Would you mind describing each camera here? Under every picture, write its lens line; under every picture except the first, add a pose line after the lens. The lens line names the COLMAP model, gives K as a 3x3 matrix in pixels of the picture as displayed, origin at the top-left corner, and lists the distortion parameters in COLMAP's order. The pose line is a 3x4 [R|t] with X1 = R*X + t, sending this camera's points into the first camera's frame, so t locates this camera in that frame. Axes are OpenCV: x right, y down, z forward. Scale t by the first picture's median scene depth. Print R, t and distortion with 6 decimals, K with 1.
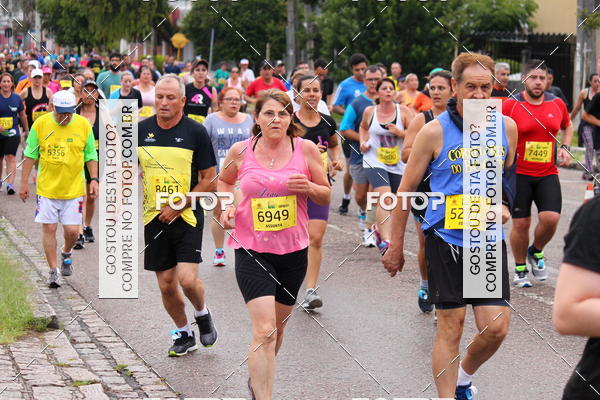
lens RADIAL K [[4136.3, 0, 300.6], [0, 4136.3, 200.1], [0, 0, 1]] dist [0.547612, -10.404954]
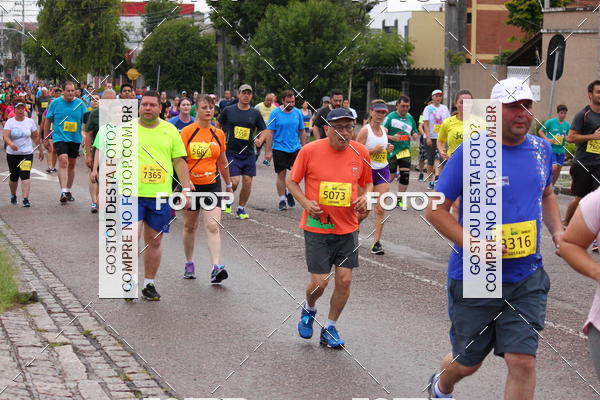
lens RADIAL K [[3899.8, 0, 300.8], [0, 3899.8, 199.3], [0, 0, 1]] dist [-0.258403, -31.403818]
pose [[0.999774, -0.002277, 0.021132, -0.003102], [0.002344, 0.999992, -0.003143, 0.003720], [-0.021124, 0.003192, 0.999772, -0.196278]]
